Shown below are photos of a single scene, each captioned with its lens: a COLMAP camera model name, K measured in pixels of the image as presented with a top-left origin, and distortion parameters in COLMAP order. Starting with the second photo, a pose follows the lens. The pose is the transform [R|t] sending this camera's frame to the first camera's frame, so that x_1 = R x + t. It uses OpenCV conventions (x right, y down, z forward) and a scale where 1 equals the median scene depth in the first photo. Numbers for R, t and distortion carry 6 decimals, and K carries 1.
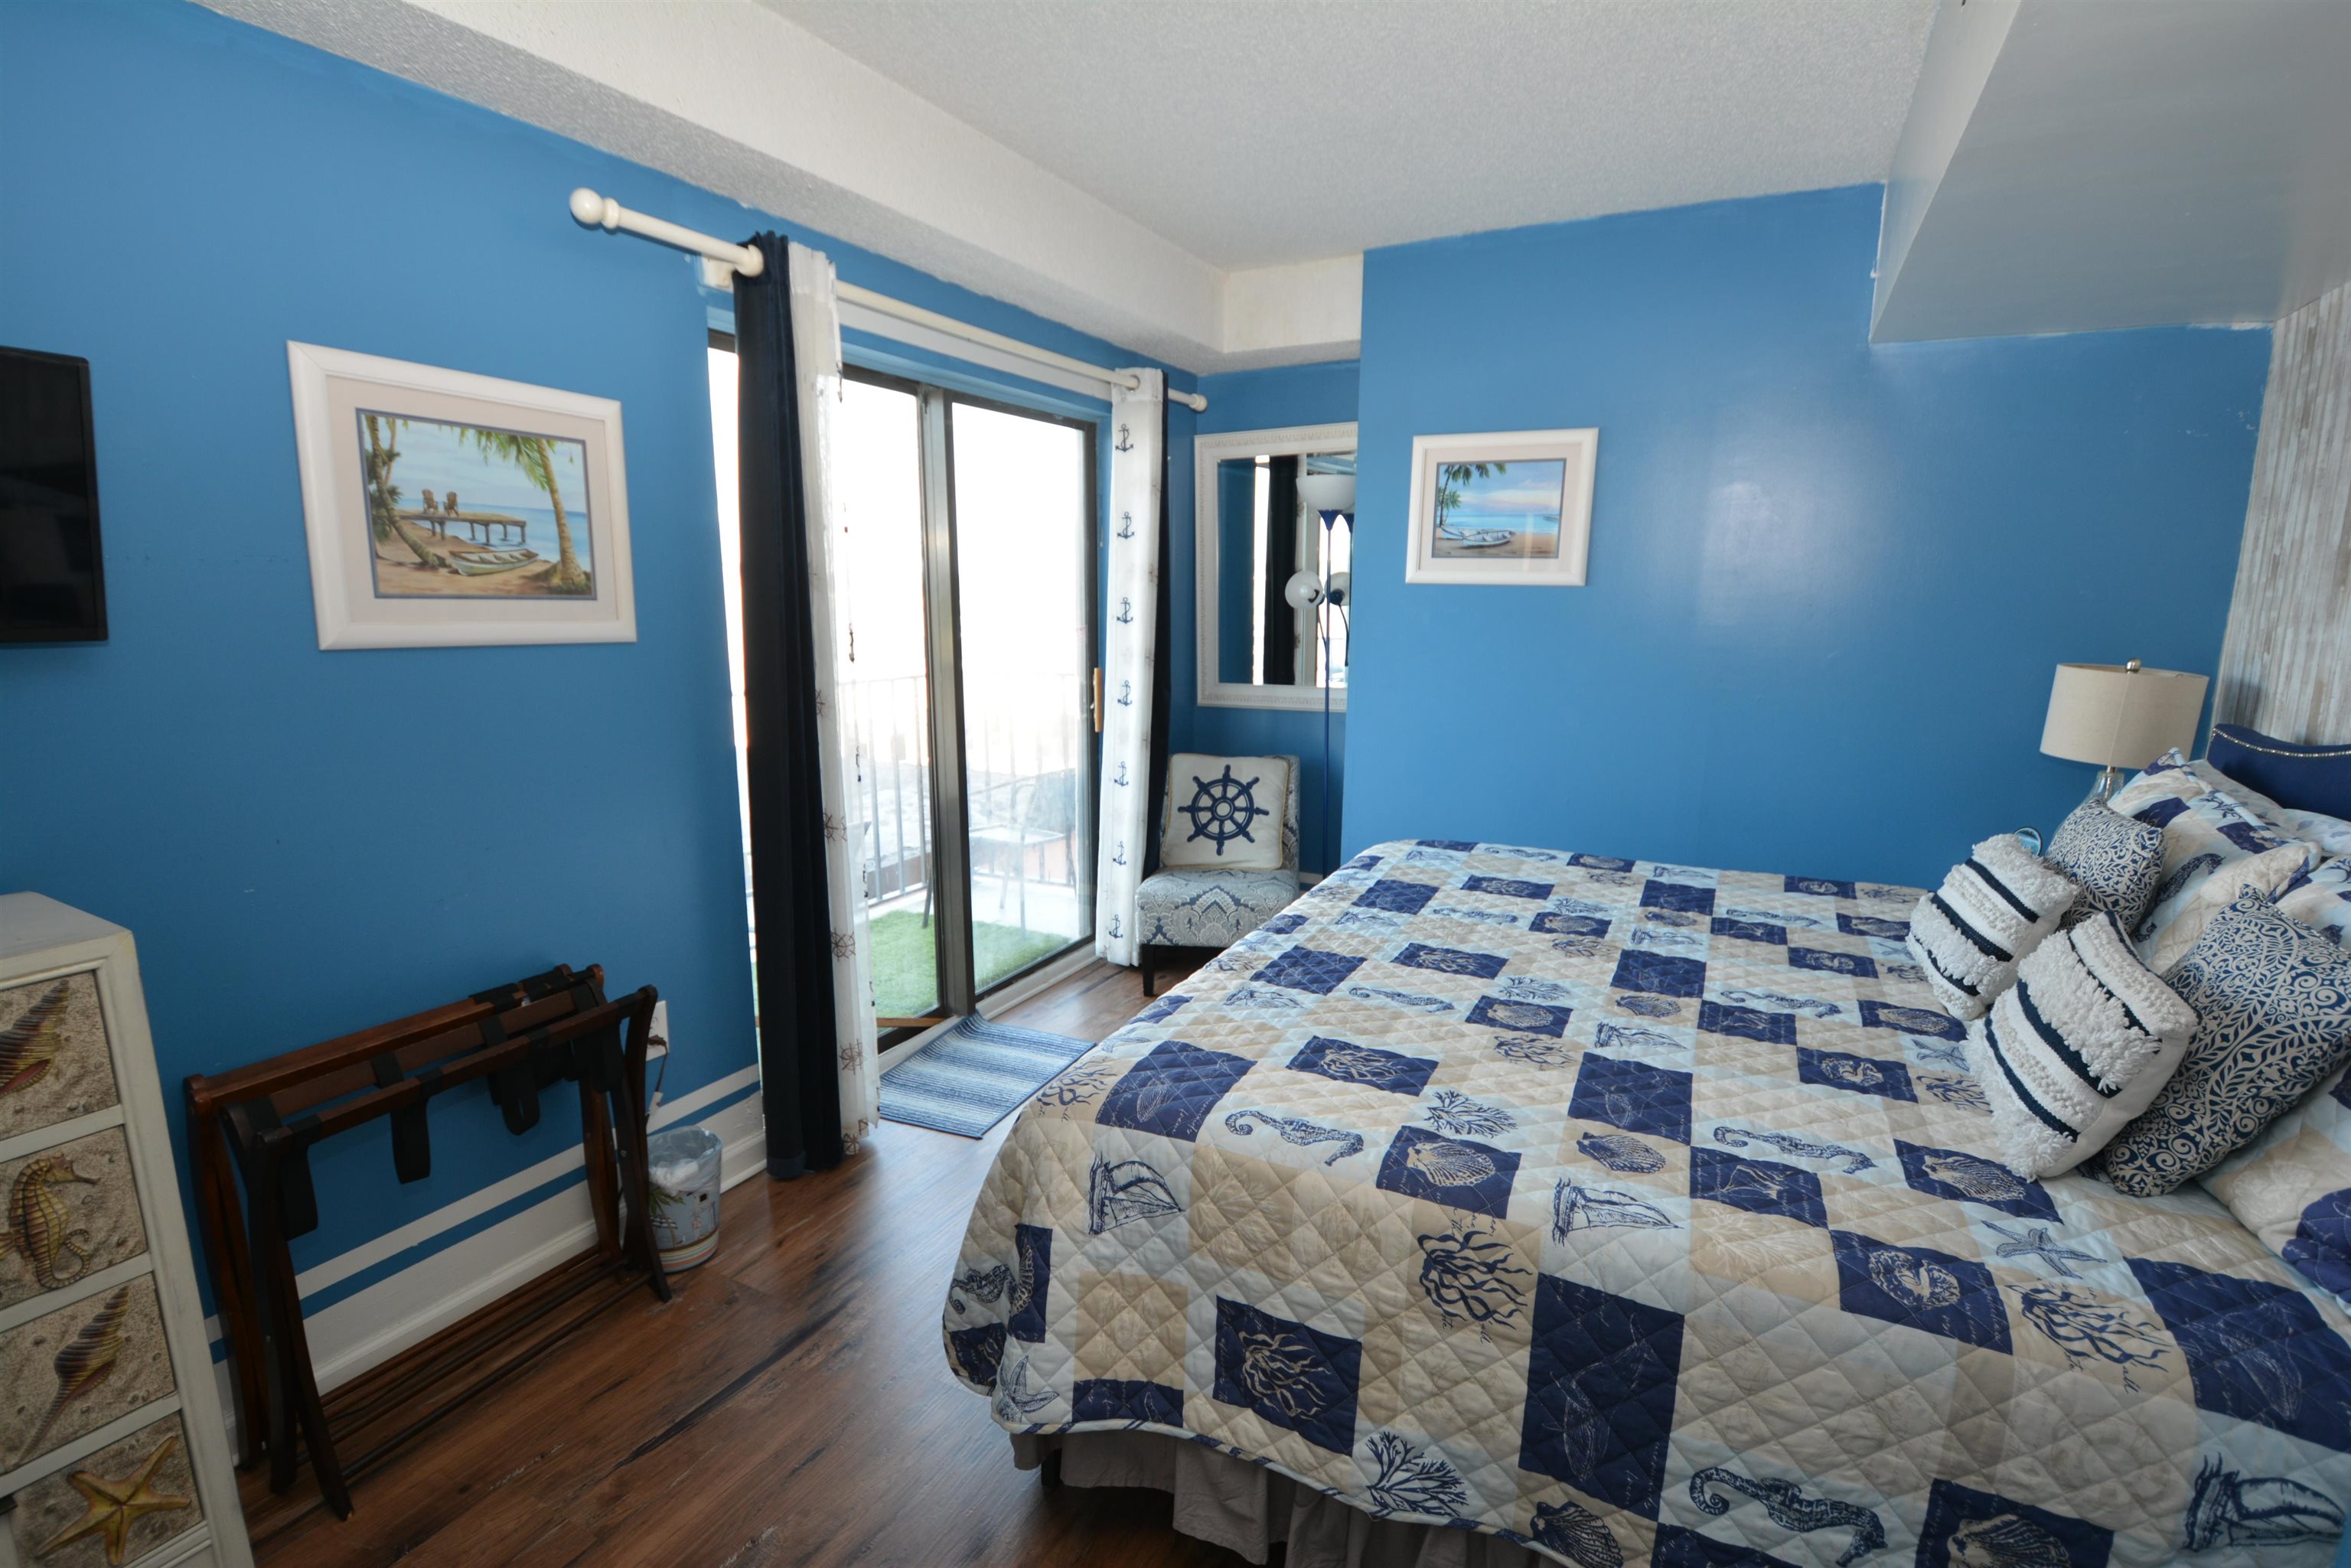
lens RADIAL K [[1122.3, 0, 1164.7], [0, 1122.3, 779.3], [0, 0, 1]] dist [-0.005442, -0.008691]
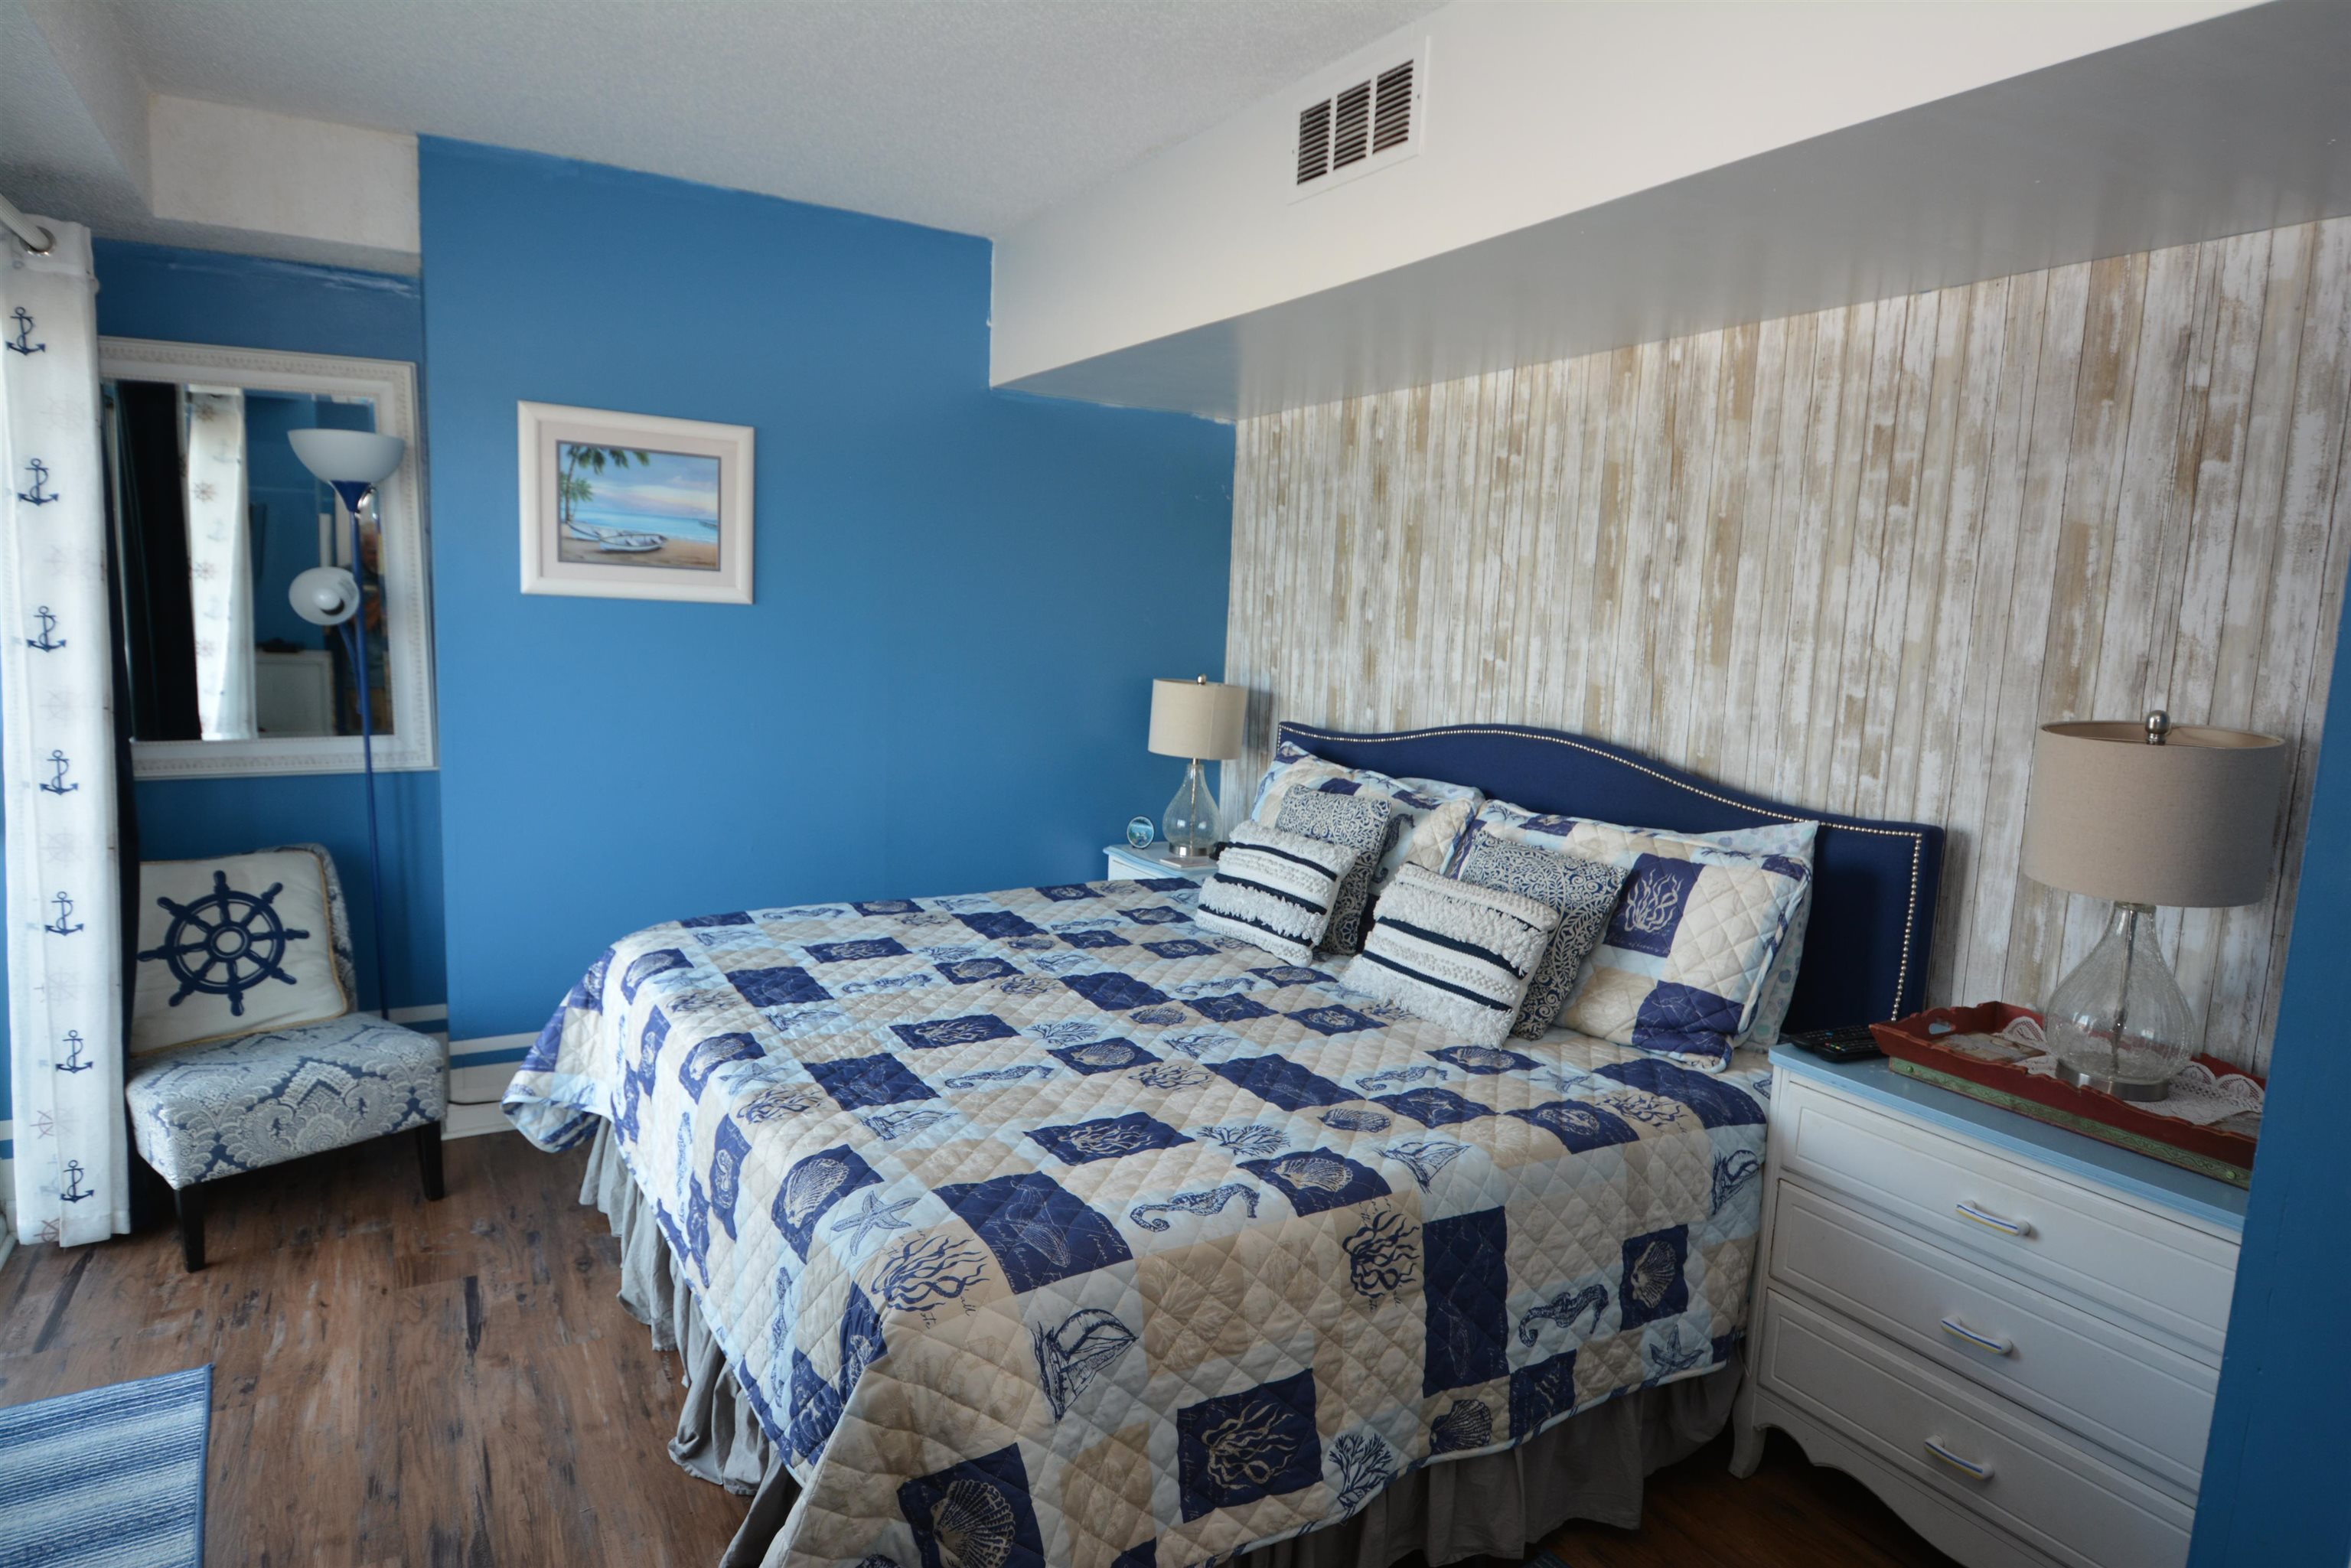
lens RADIAL K [[1379.6, 0, 1171.1], [0, 1379.6, 772.2], [0, 0, 1]] dist [0.017005, -0.009526]
pose [[0.519924, -0.089023, 0.849561, -0.579627], [0.110405, 0.993216, 0.036510, -0.067595], [-0.847048, 0.074813, 0.526225, 0.242371]]
